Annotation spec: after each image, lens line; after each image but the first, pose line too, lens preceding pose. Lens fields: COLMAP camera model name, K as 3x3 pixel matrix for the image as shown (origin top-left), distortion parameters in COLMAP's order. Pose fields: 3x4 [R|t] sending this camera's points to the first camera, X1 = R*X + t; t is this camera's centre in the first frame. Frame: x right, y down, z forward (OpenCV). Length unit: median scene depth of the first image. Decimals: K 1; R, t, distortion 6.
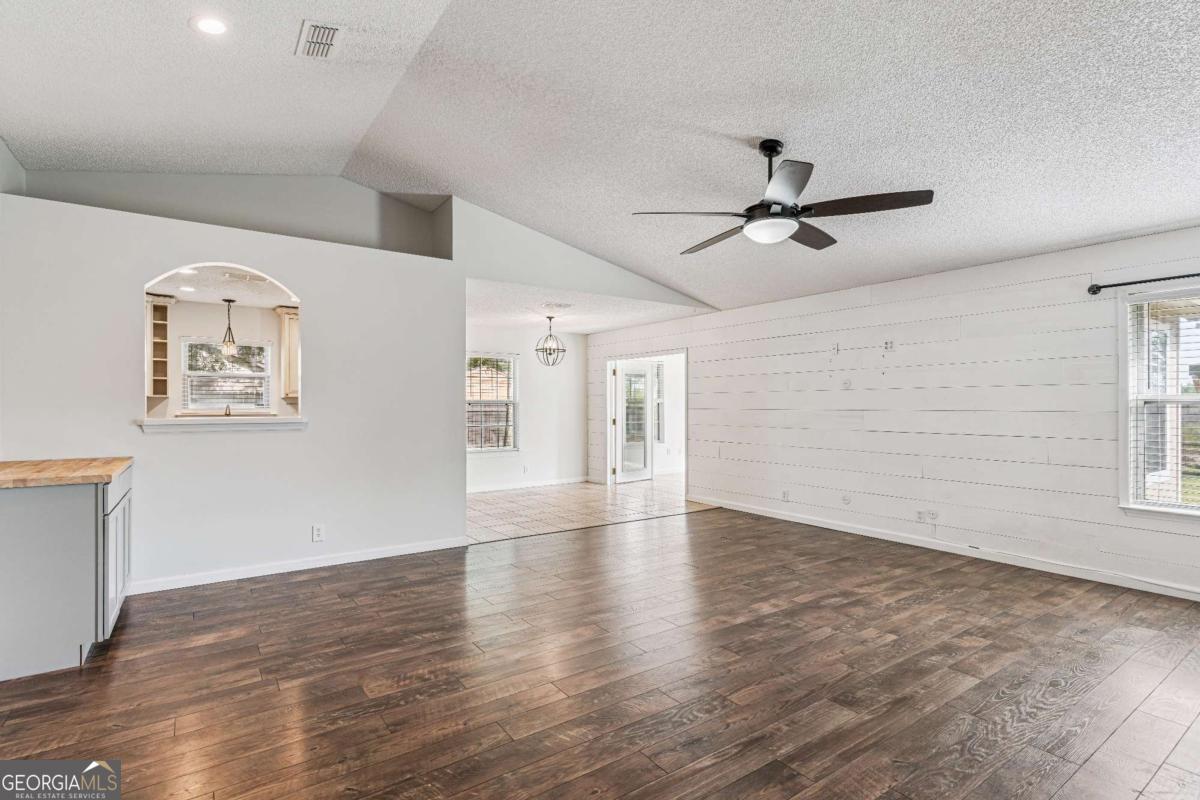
lens RADIAL K [[569.2, 0, 593.5], [0, 569.2, 406.1], [0, 0, 1]] dist [0.002173, -0.002803]
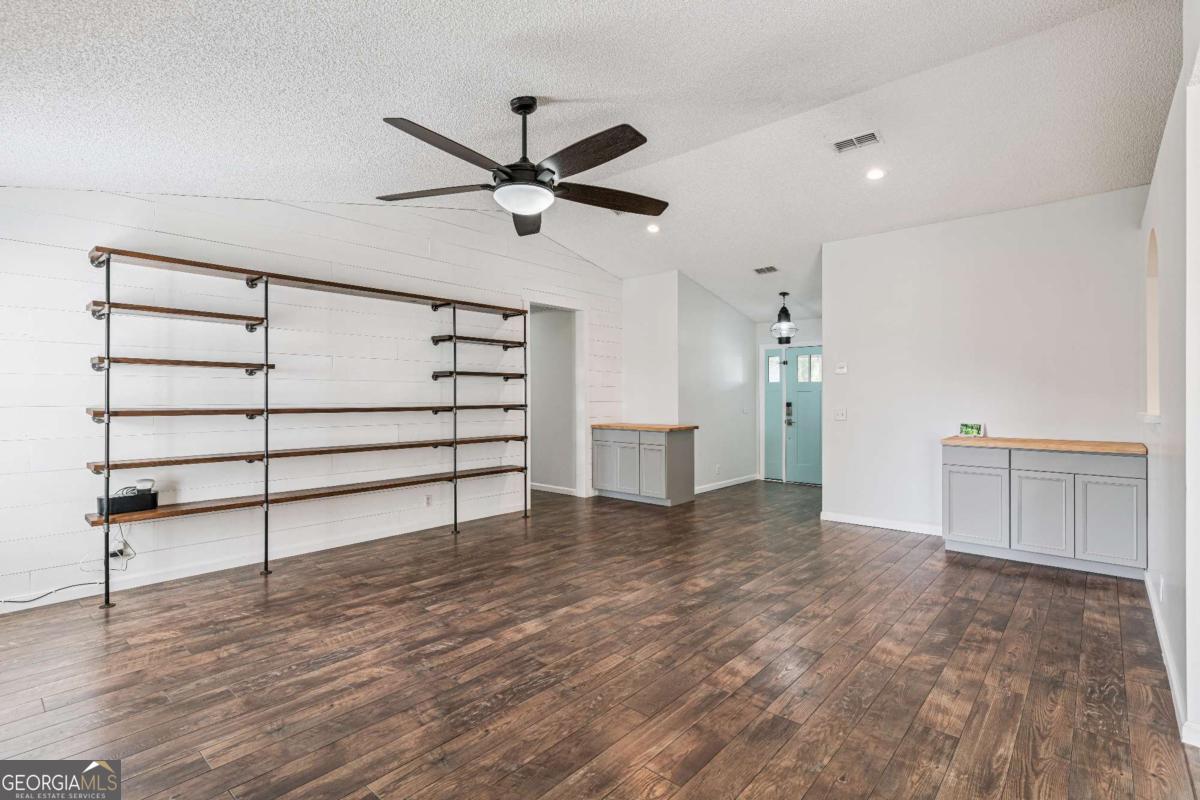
lens RADIAL K [[569.2, 0, 600.9], [0, 569.2, 397.4], [0, 0, 1]] dist [0.002173, -0.002803]
pose [[-0.969777, 0.002590, -0.243981, 0.433079], [0.001850, 0.999993, 0.003264, -0.008059], [0.243987, 0.002714, -0.969775, 1.979272]]
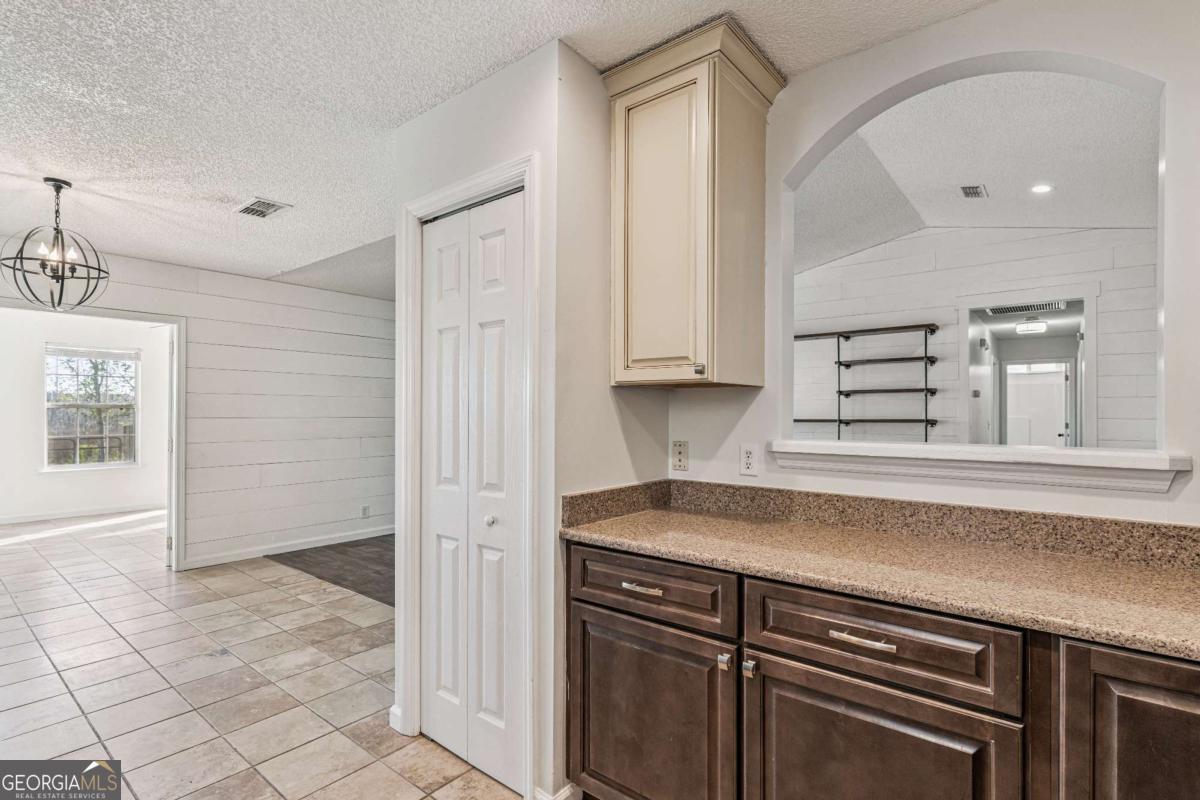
lens RADIAL K [[569.2, 0, 600.1], [0, 569.2, 410.2], [0, 0, 1]] dist [0.002173, -0.002803]
pose [[-0.272971, 0.006117, 0.962003, -1.202072], [0.001865, 0.999981, -0.005829, -0.000147], [-0.962021, 0.000203, -0.272977, 1.663058]]
